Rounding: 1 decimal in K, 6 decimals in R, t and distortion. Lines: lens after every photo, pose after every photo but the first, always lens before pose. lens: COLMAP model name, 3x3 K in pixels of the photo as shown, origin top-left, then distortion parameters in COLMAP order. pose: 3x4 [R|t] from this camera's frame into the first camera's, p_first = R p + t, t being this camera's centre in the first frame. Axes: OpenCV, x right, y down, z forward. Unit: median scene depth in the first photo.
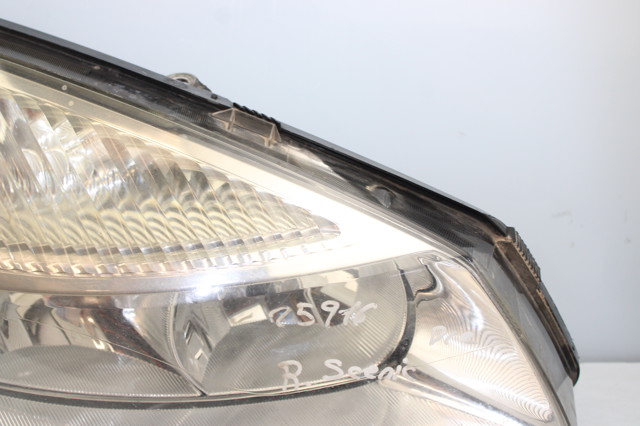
lens RADIAL K [[878.3, 0, 321.1], [0, 878.3, 221.1], [0, 0, 1]] dist [-0.065041, 0.047859]
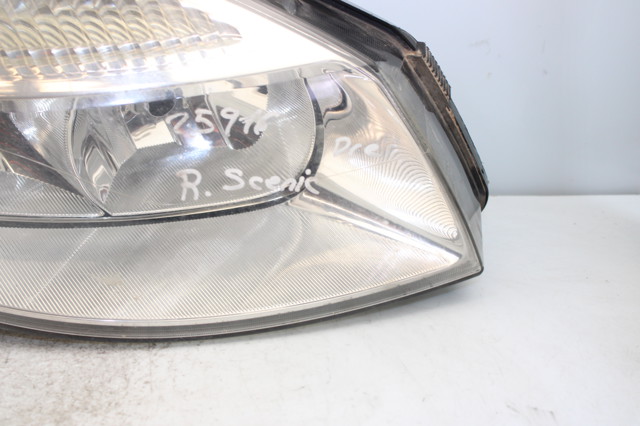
lens RADIAL K [[878.3, 0, 321.1], [0, 878.3, 221.1], [0, 0, 1]] dist [-0.065041, 0.047859]
pose [[0.997255, 0.001270, 0.074038, 0.034331], [-0.012485, 0.988422, 0.151216, 0.059024], [-0.072988, -0.151725, 0.985724, 0.019411]]
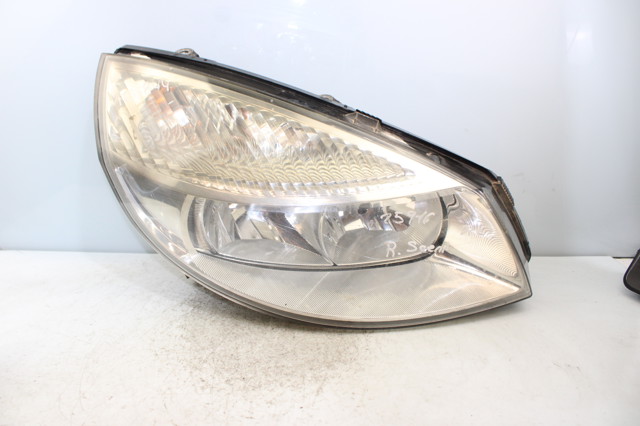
lens RADIAL K [[533.5, 0, 320.0], [0, 533.5, 213.0], [0, 0, 1]] dist [-0.158733, 0.130652]
pose [[0.998912, 0.007249, -0.046059, -0.121795], [-0.005565, 0.999315, 0.036588, 0.047666], [0.046293, -0.036292, 0.998268, -0.160886]]
